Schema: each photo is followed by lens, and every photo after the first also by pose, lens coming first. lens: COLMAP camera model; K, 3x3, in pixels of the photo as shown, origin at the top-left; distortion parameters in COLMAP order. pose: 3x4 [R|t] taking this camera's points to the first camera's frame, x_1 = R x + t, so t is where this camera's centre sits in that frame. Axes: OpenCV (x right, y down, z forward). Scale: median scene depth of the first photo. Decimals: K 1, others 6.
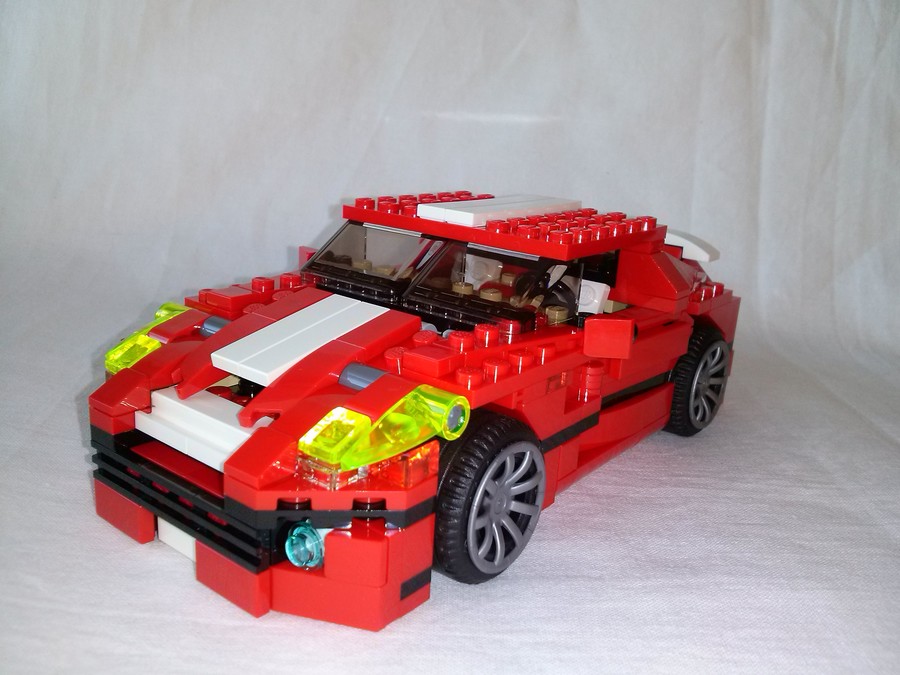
lens RADIAL K [[825.6, 0, 454.6], [0, 825.6, 347.5], [0, 0, 1]] dist [0.009542, -0.130886]
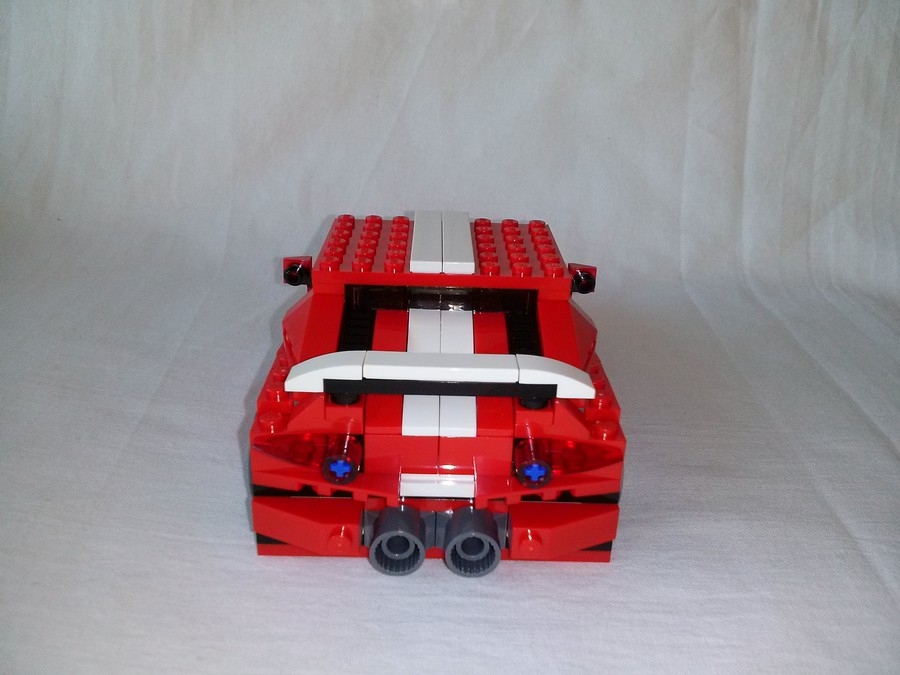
lens RADIAL K [[820.2, 0, 446.1], [0, 820.2, 338.9], [0, 0, 1]] dist [0.007021, -0.149826]
pose [[0.998666, -0.017553, -0.048570, 0.013809], [0.023389, 0.992213, 0.122340, -0.081639], [0.046045, -0.123313, 0.991299, -0.151536]]
